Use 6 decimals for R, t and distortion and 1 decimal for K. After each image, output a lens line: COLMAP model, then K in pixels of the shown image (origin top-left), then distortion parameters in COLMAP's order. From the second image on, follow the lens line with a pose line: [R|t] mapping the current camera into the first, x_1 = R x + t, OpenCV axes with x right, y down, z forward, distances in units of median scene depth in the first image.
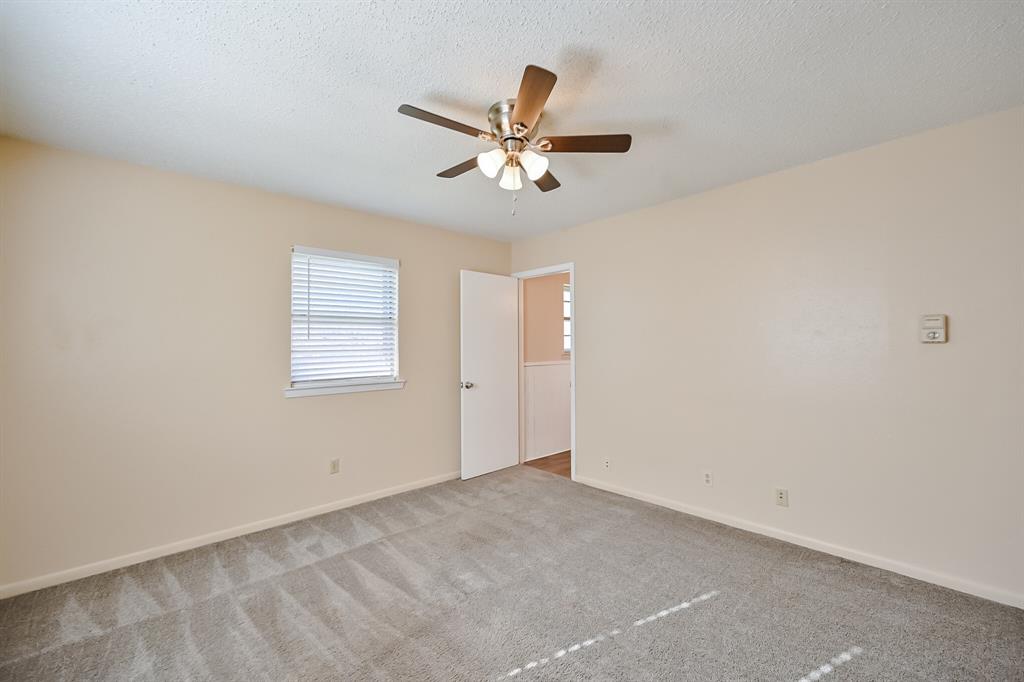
lens RADIAL K [[413.5, 0, 517.3], [0, 413.5, 342.2], [0, 0, 1]] dist [-0.000820, -0.000192]
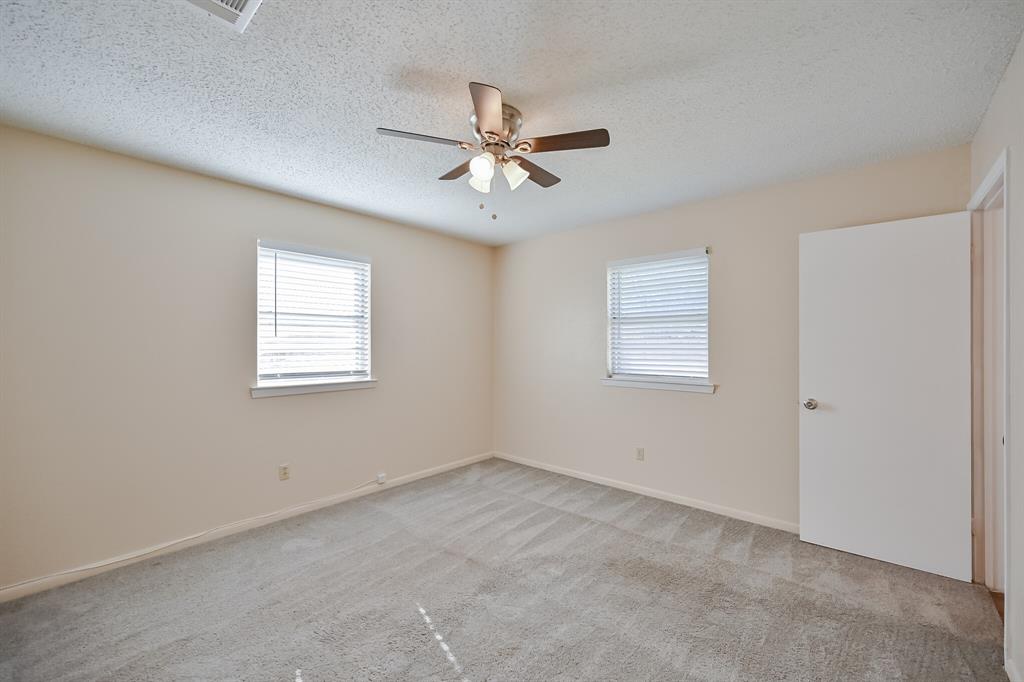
lens RADIAL K [[413.5, 0, 517.3], [0, 413.5, 342.2], [0, 0, 1]] dist [-0.000820, -0.000192]
pose [[0.103522, 0.008766, -0.994588, 0.656366], [0.011938, 0.999878, 0.010055, -0.011657], [0.994555, -0.012914, 0.103405, 0.603356]]
